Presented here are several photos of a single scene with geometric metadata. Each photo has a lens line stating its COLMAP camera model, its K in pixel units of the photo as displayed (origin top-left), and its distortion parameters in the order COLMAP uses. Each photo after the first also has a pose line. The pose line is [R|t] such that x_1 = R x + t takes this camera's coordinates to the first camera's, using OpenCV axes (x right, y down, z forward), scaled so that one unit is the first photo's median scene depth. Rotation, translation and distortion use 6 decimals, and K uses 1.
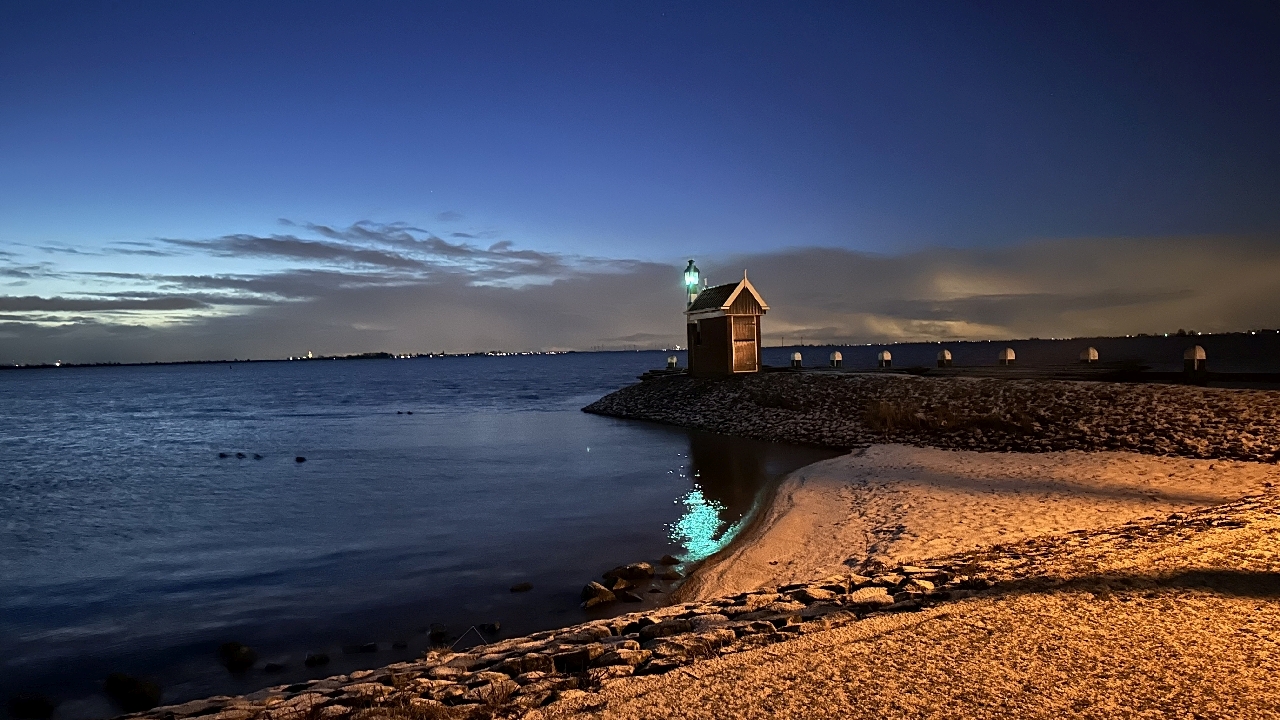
lens RADIAL K [[894.4, 0, 634.5], [0, 894.4, 358.3], [0, 0, 1]] dist [0.069803, -0.094502]
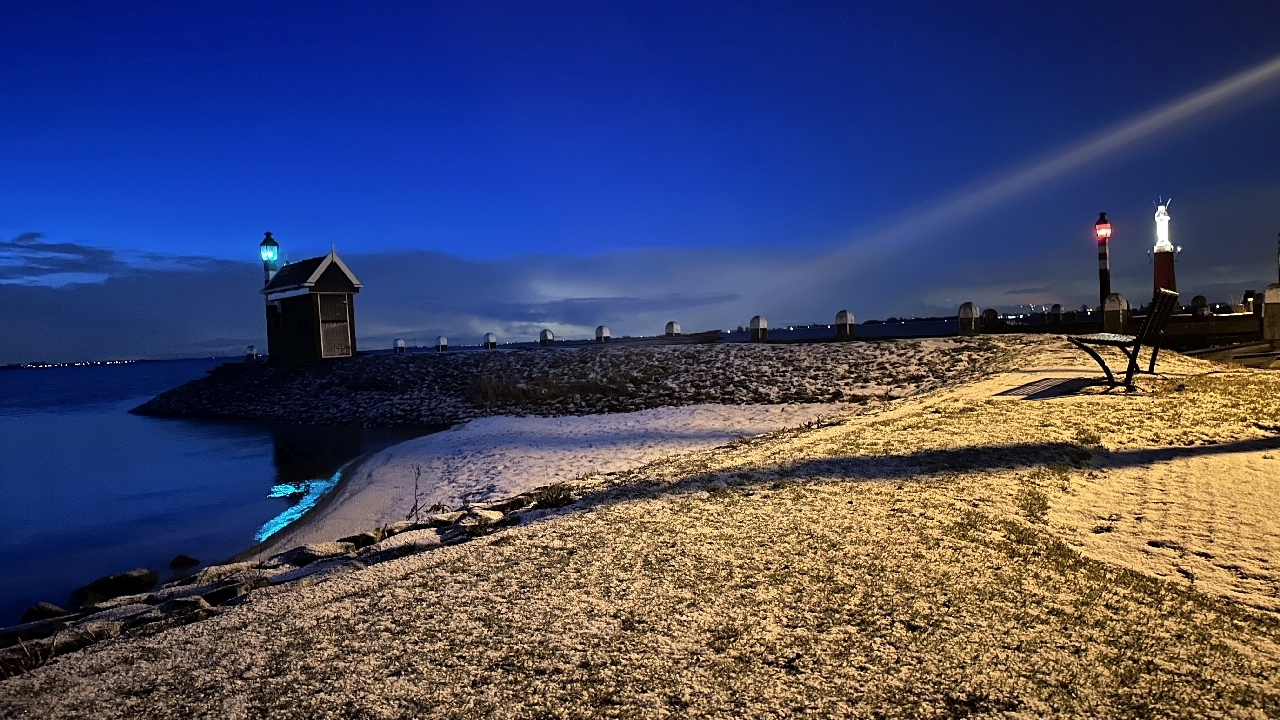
lens RADIAL K [[894.4, 0, 634.5], [0, 894.4, 358.3], [0, 0, 1]] dist [0.069803, -0.094502]
pose [[0.910599, -0.031390, 0.412098, 0.142836], [0.031888, 0.999475, 0.005668, 0.130182], [-0.412059, 0.007980, 0.911122, 0.328682]]
